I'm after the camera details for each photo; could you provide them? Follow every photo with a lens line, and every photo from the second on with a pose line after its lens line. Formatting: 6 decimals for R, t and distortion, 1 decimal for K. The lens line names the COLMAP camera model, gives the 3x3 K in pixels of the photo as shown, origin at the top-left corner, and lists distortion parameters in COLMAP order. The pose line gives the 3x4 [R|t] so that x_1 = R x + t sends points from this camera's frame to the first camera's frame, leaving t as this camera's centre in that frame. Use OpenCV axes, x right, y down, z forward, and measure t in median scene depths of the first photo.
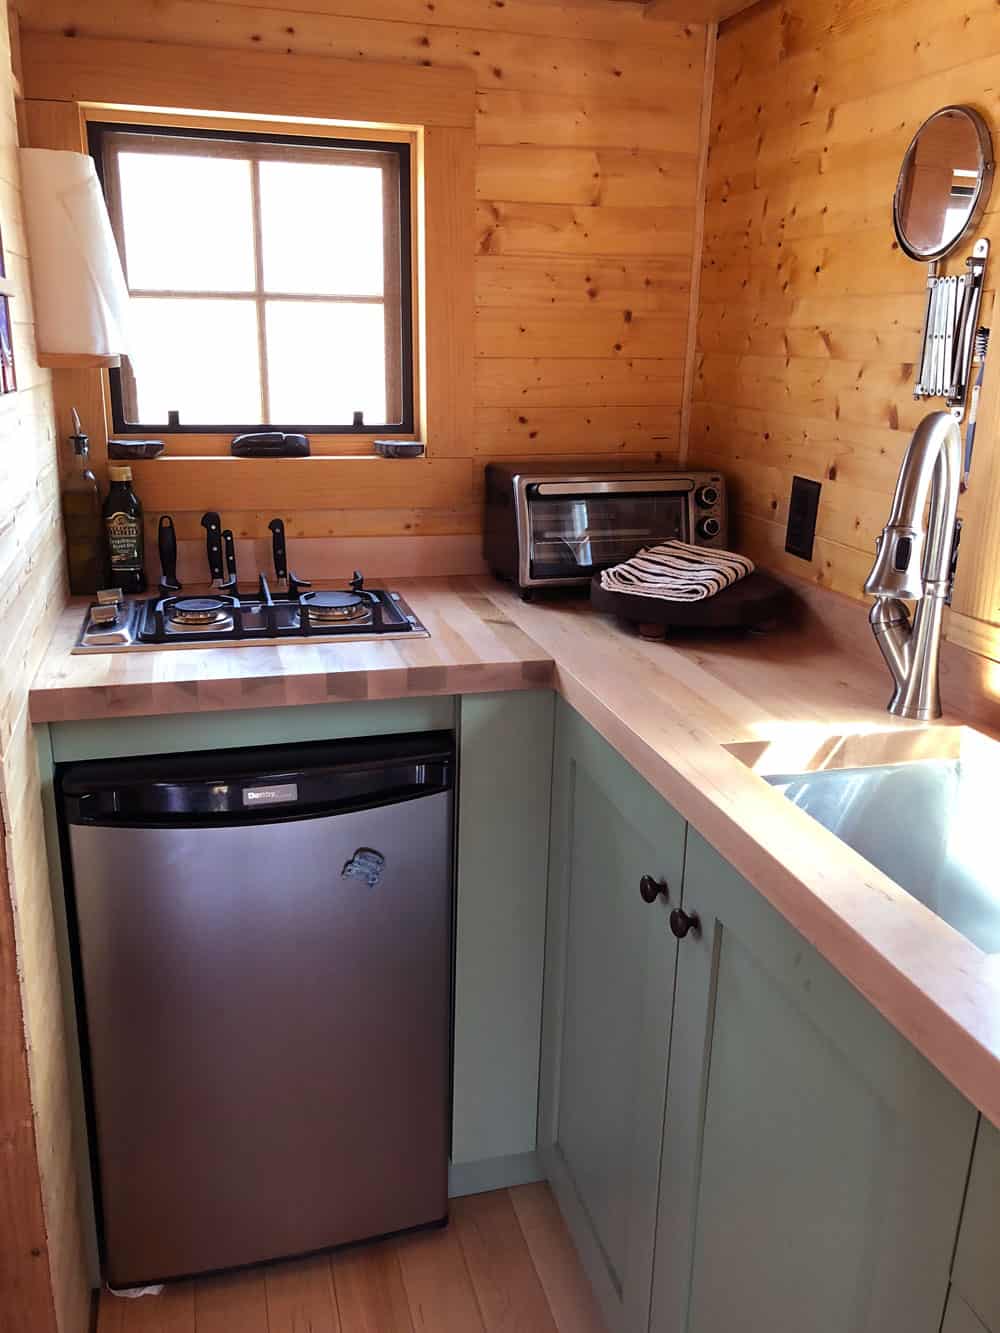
lens RADIAL K [[1138.4, 0, 514.6], [0, 1138.4, 668.9], [0, 0, 1]] dist [0.049667, -0.055966]
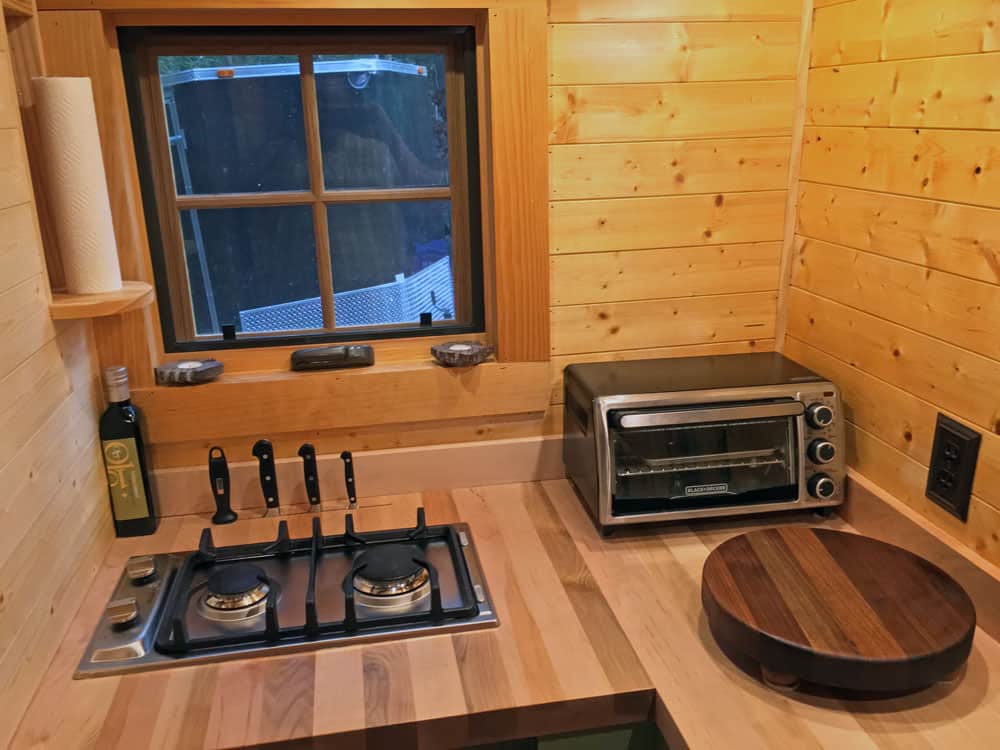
lens RADIAL K [[854.0, 0, 495.6], [0, 854.0, 359.3], [0, 0, 1]] dist [0.049667, -0.055966]
pose [[0.994673, -0.009221, -0.102664, -0.009400], [0.010087, 0.999918, 0.007916, -0.211967], [0.102583, -0.008909, 0.994685, 0.343408]]
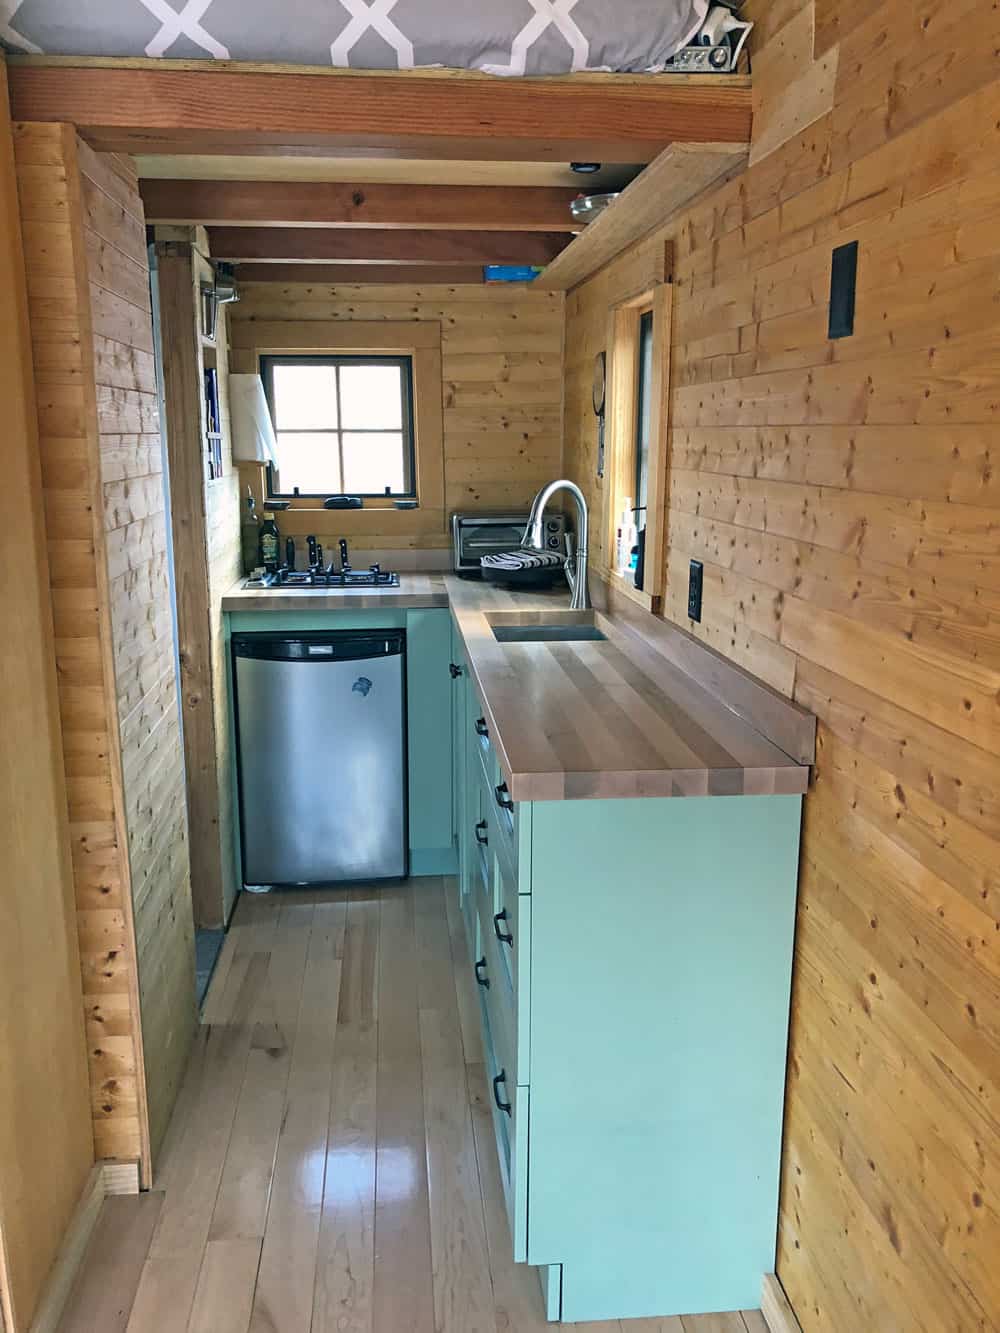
lens RADIAL K [[1127.9, 0, 517.5], [0, 1127.9, 691.1], [0, 0, 1]] dist [0.067966, -0.121117]
pose [[0.986298, 0.014319, -0.164349, 0.452779], [-0.023782, 0.998161, -0.055756, 0.255281], [0.163248, 0.058900, 0.984825, -0.958031]]
